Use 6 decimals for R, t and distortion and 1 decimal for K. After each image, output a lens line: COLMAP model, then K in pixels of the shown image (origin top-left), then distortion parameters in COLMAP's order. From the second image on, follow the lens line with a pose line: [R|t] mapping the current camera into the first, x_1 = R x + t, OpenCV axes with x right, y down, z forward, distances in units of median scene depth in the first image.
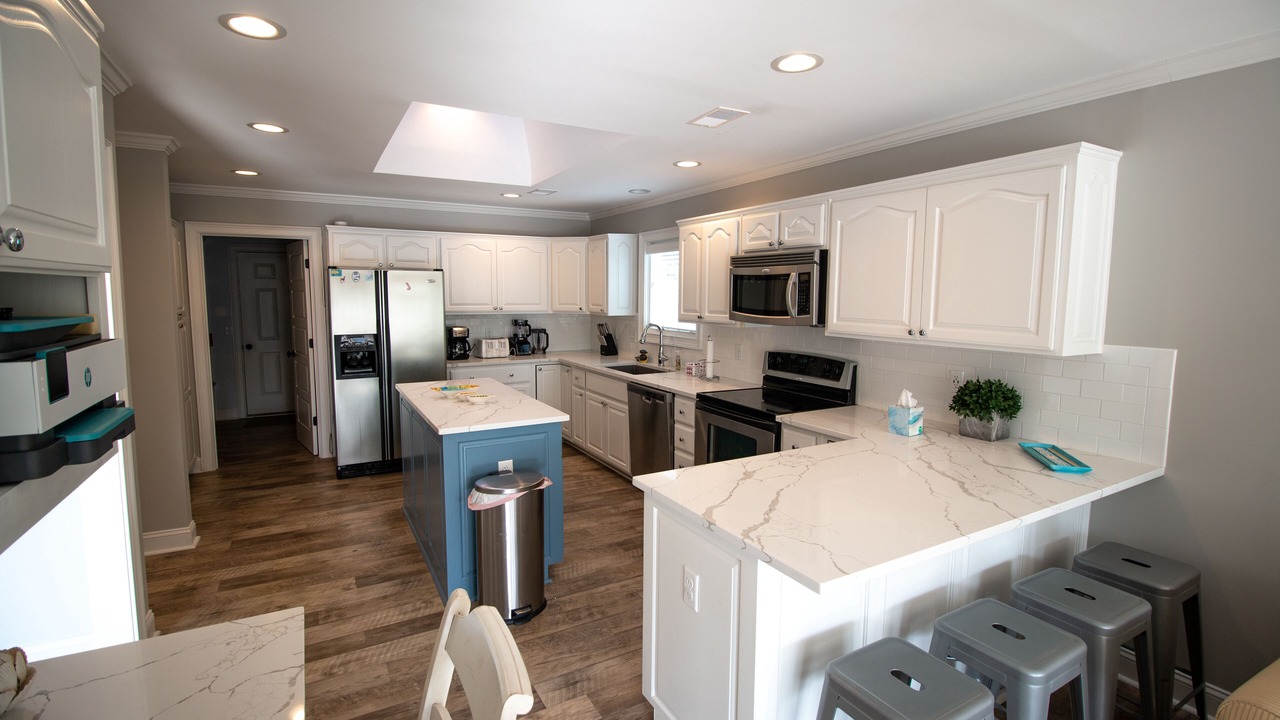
lens RADIAL K [[585.5, 0, 638.6], [0, 585.5, 352.4], [0, 0, 1]] dist [0.001456, -0.017130]
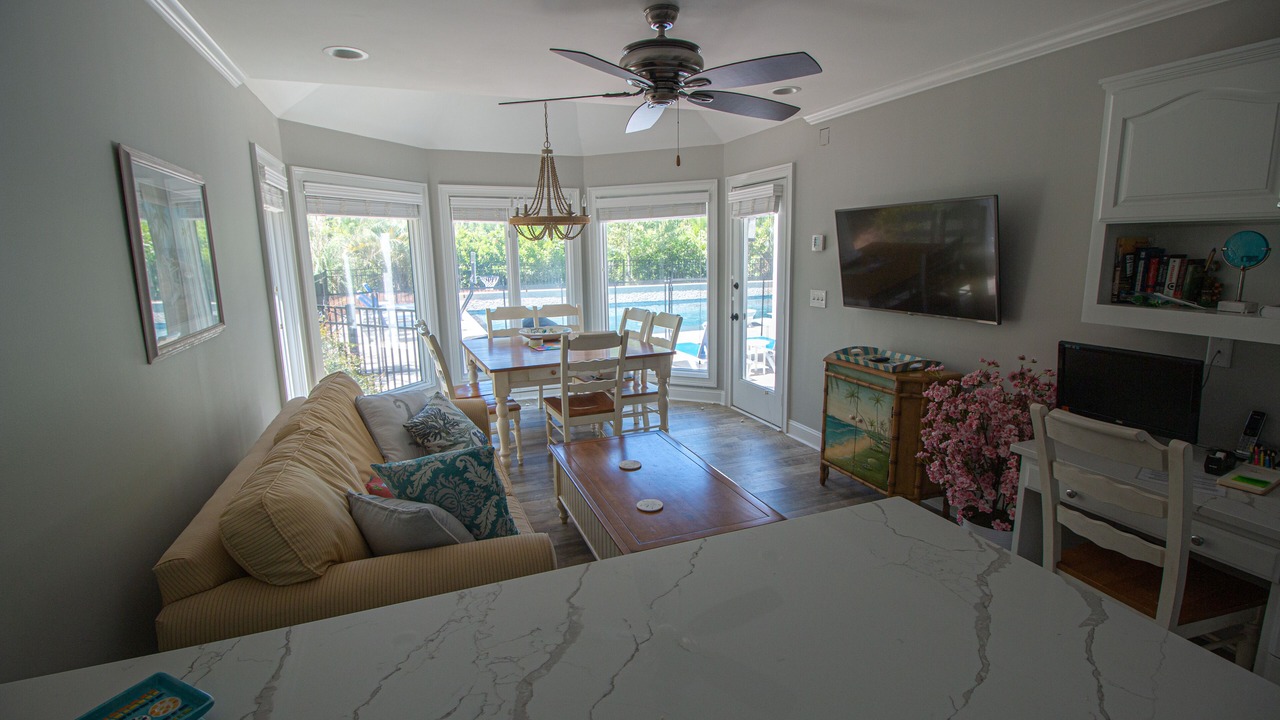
lens RADIAL K [[585.5, 0, 638.6], [0, 585.5, 352.4], [0, 0, 1]] dist [0.001456, -0.017130]
pose [[-0.989905, -0.014465, 0.140990, 0.462881], [0.025249, 0.960868, 0.275854, -0.127592], [-0.139463, 0.276630, -0.950803, 1.459360]]
